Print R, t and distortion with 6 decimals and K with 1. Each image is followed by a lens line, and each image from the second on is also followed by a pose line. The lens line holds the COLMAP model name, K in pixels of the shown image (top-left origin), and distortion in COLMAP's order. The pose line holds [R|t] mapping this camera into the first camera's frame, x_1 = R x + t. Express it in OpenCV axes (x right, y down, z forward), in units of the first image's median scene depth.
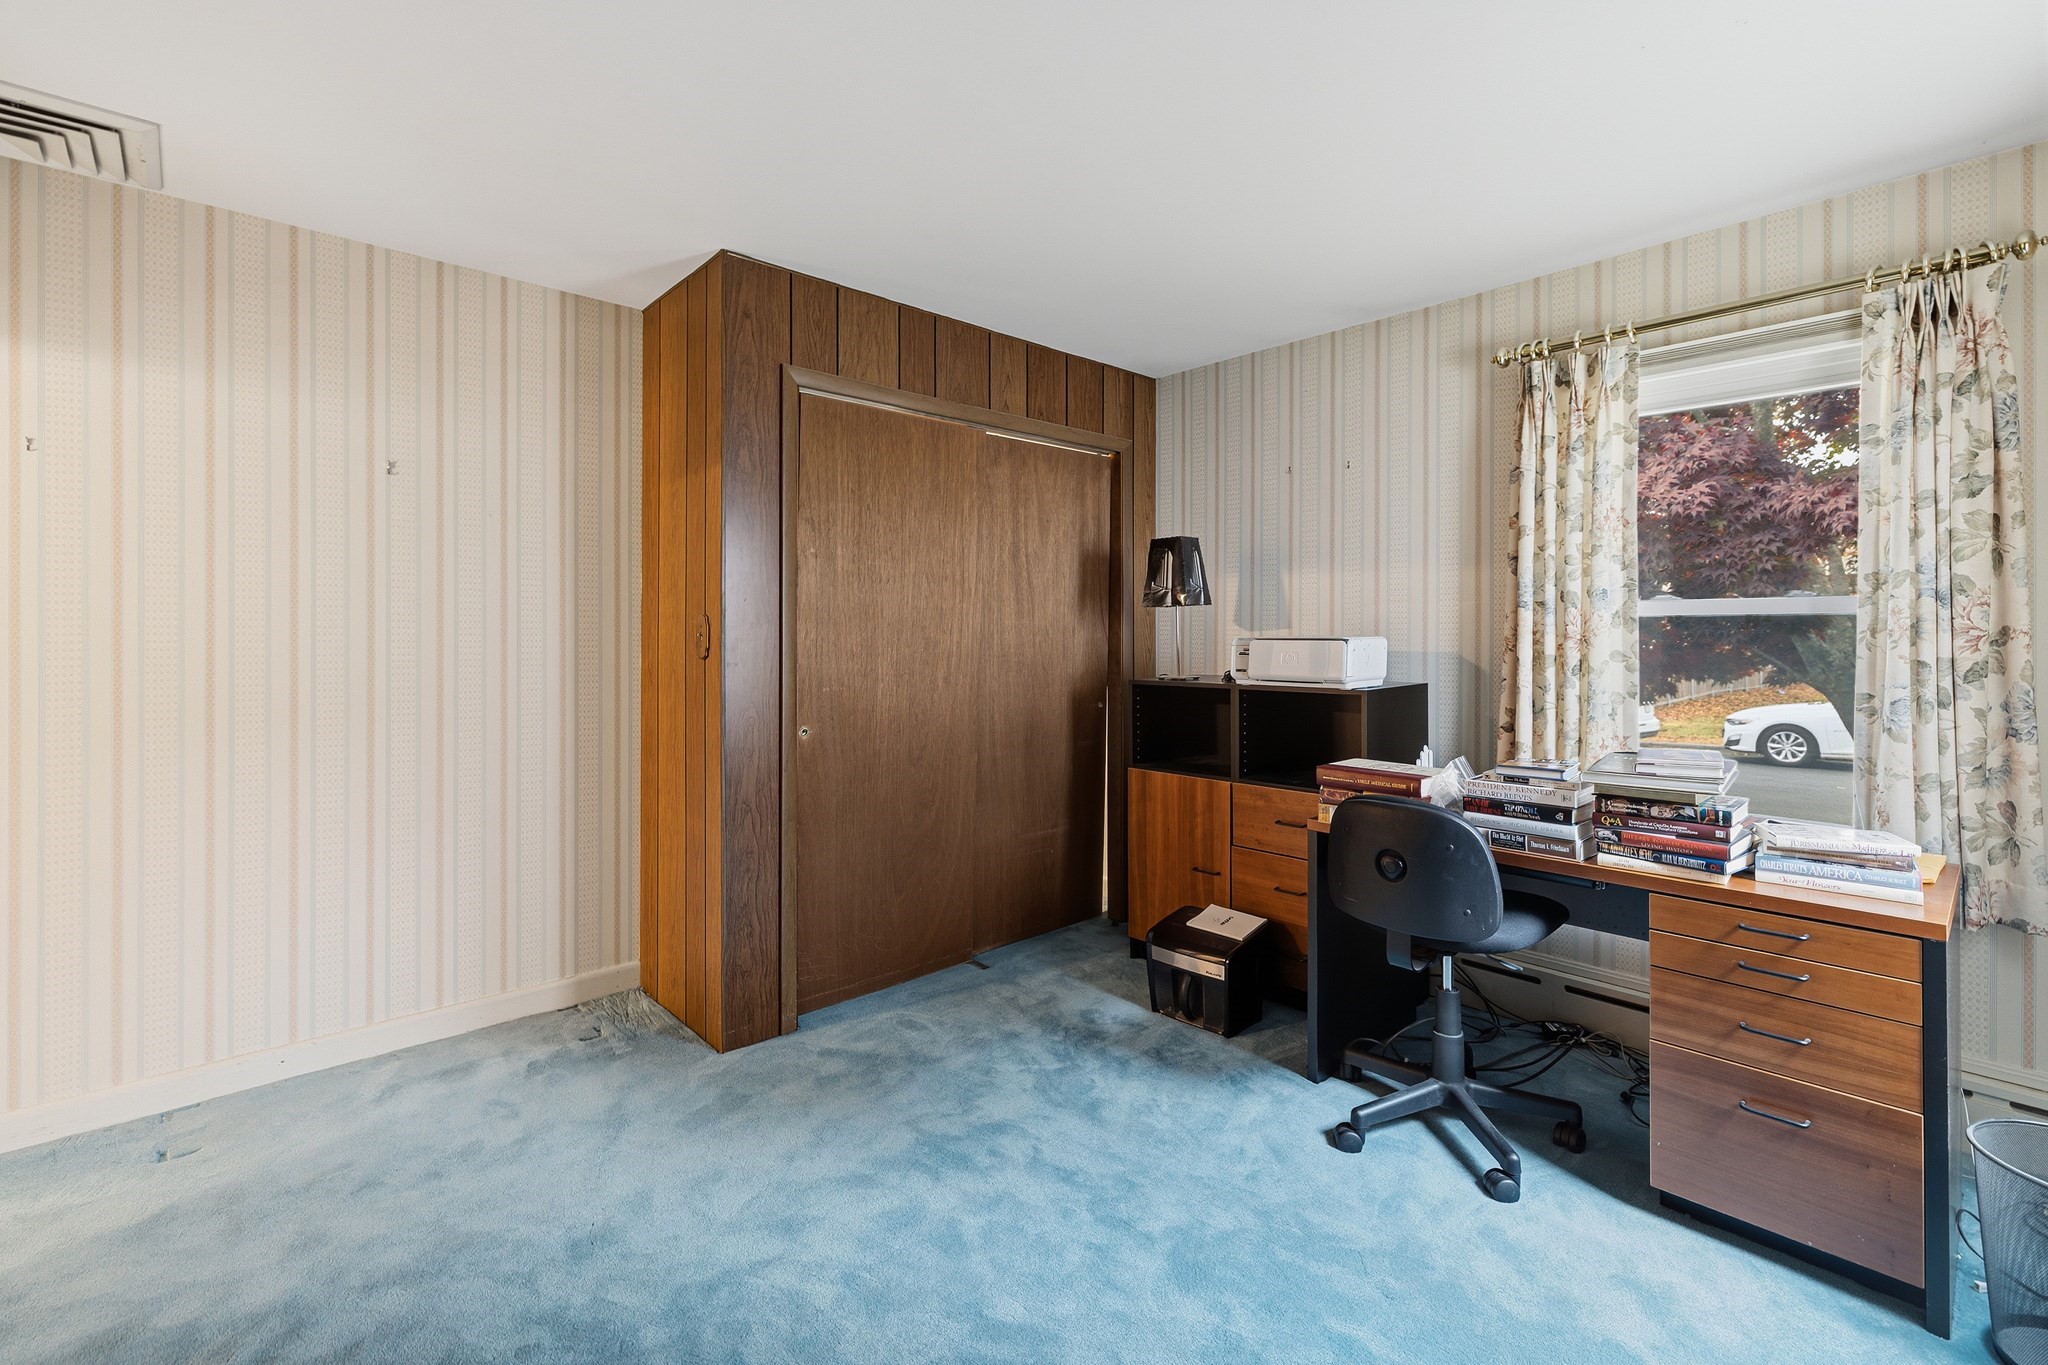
lens RADIAL K [[903.0, 0, 1016.8], [0, 903.0, 633.9], [0, 0, 1]] dist [0.003070, 0.001034]
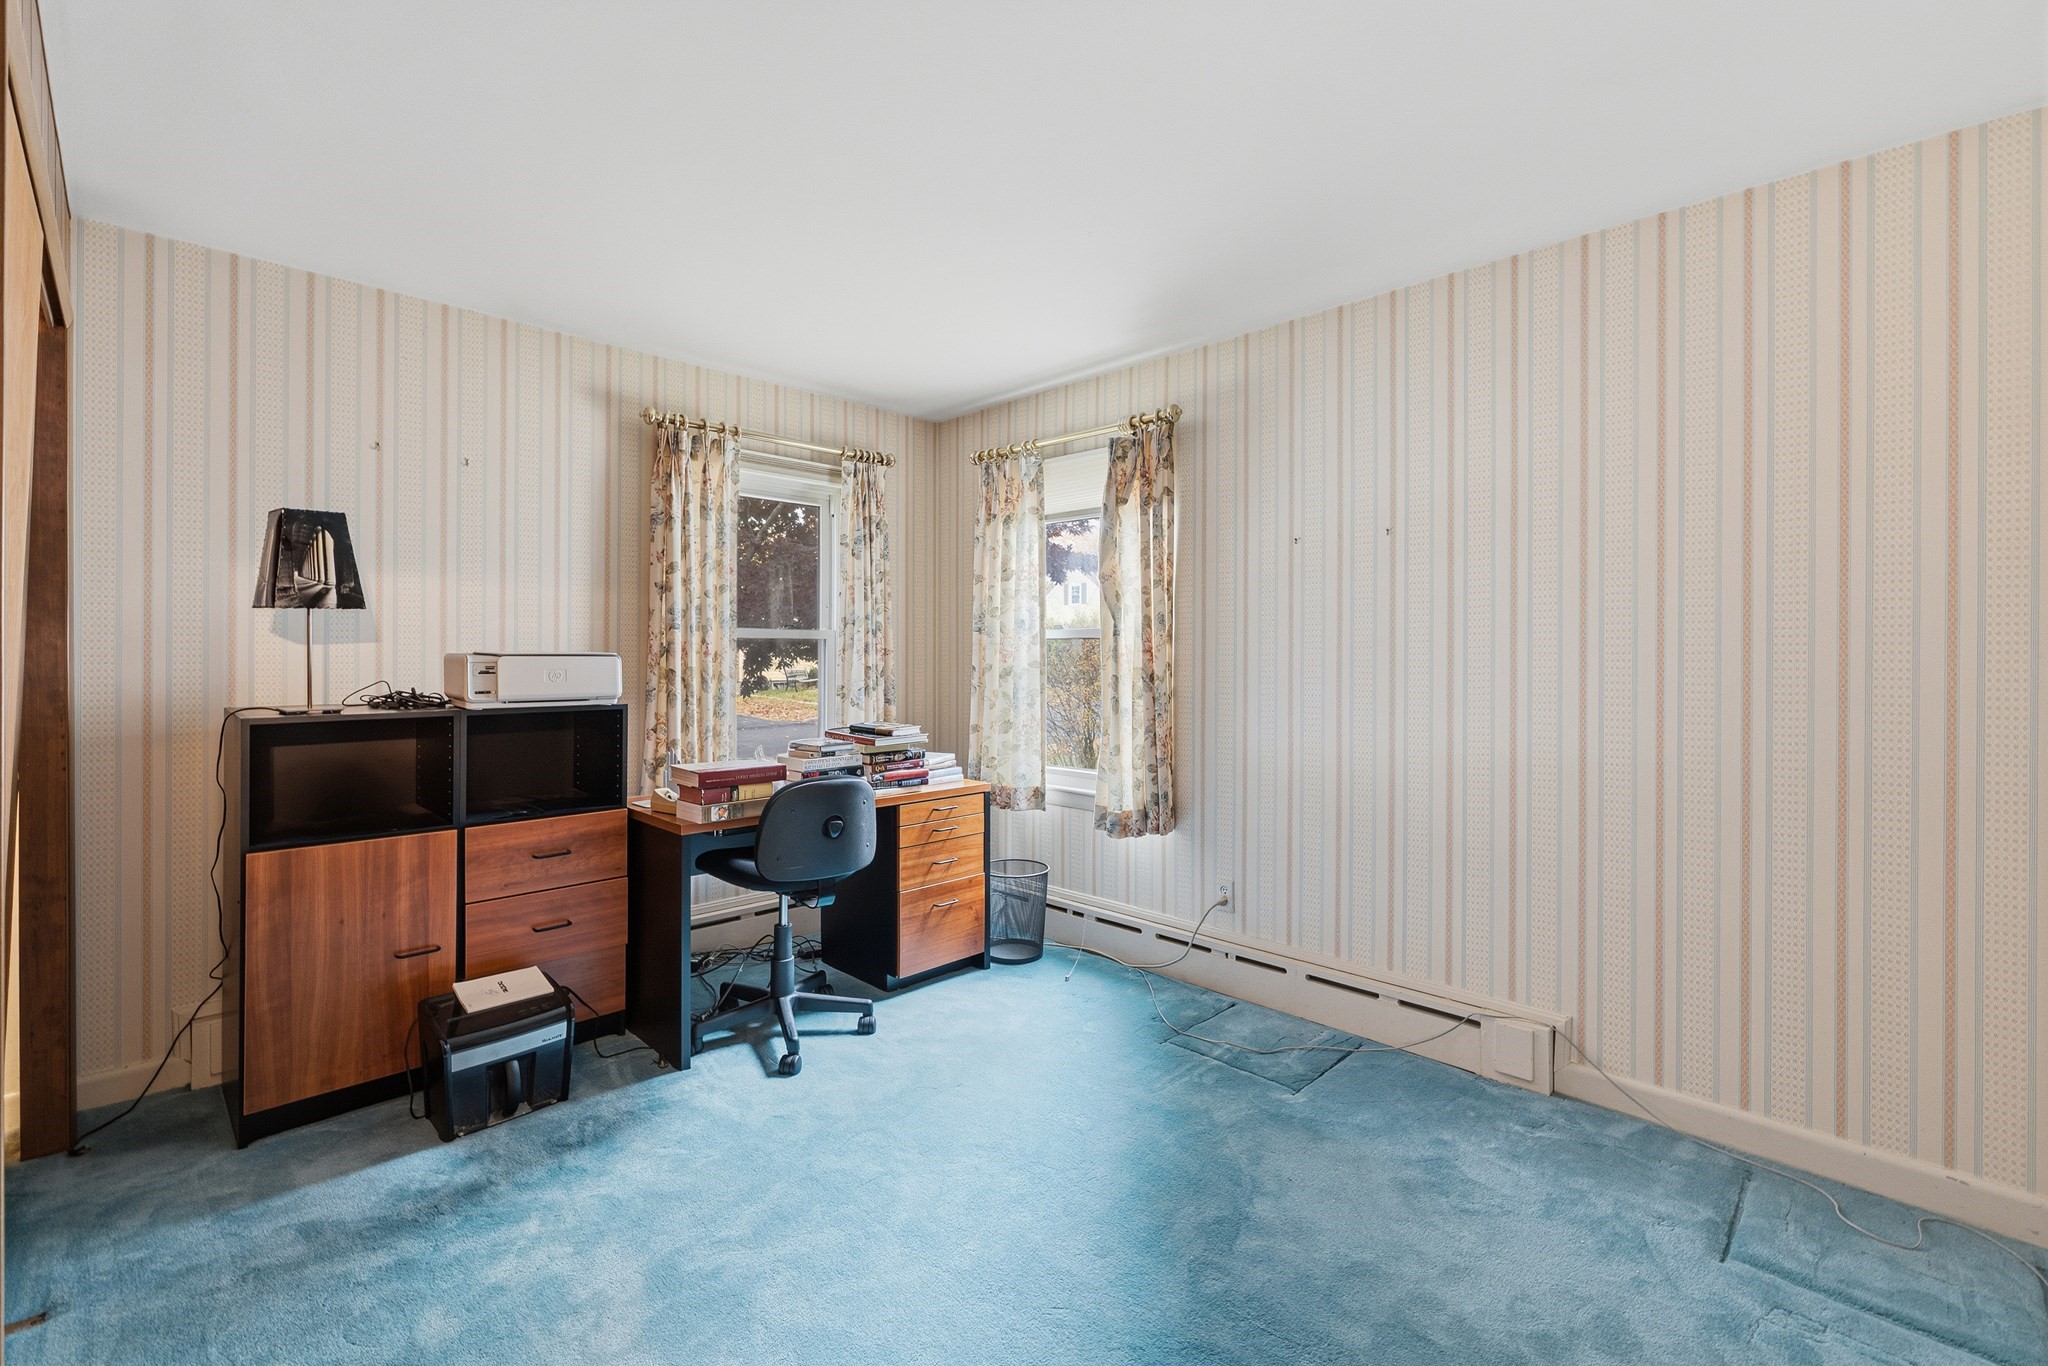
lens RADIAL K [[897.8, 0, 1018.6], [0, 897.8, 655.0], [0, 0, 1]] dist [-0.000166, 0.001437]
pose [[-0.048362, -0.001160, 0.998829, -0.657820], [-0.006237, 0.999980, 0.000859, 0.002369], [-0.998810, -0.006188, -0.048368, 0.581879]]
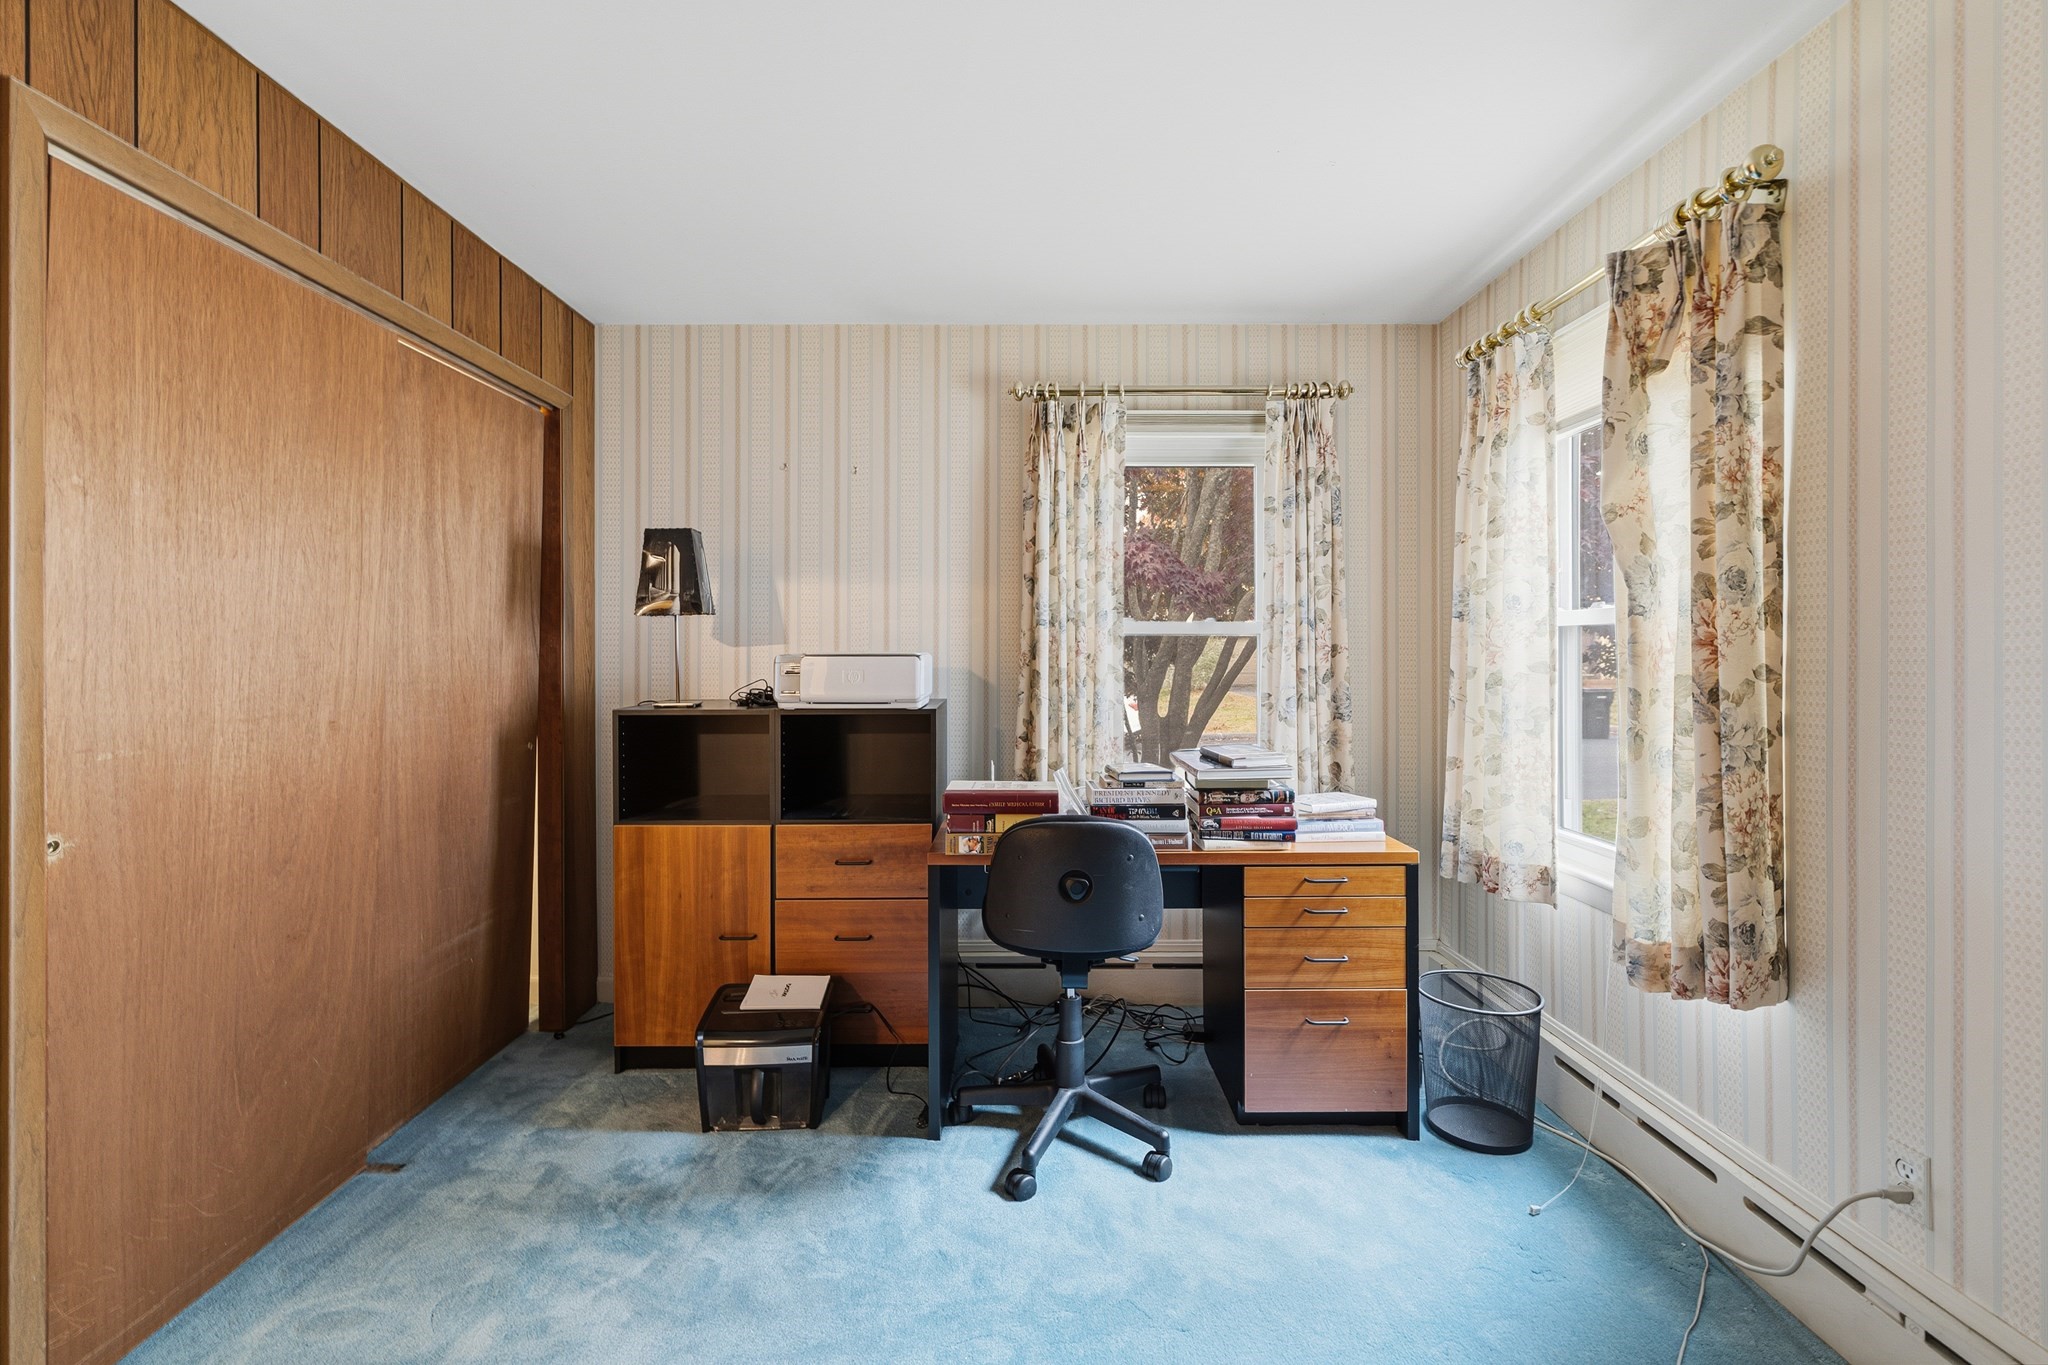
lens RADIAL K [[897.8, 0, 1018.6], [0, 897.8, 654.5], [0, 0, 1]] dist [-0.000166, 0.001437]
pose [[0.672005, -0.002499, 0.740542, -0.250861], [0.000550, 0.999996, 0.002876, 0.002638], [-0.740546, -0.001525, 0.672004, 0.288992]]
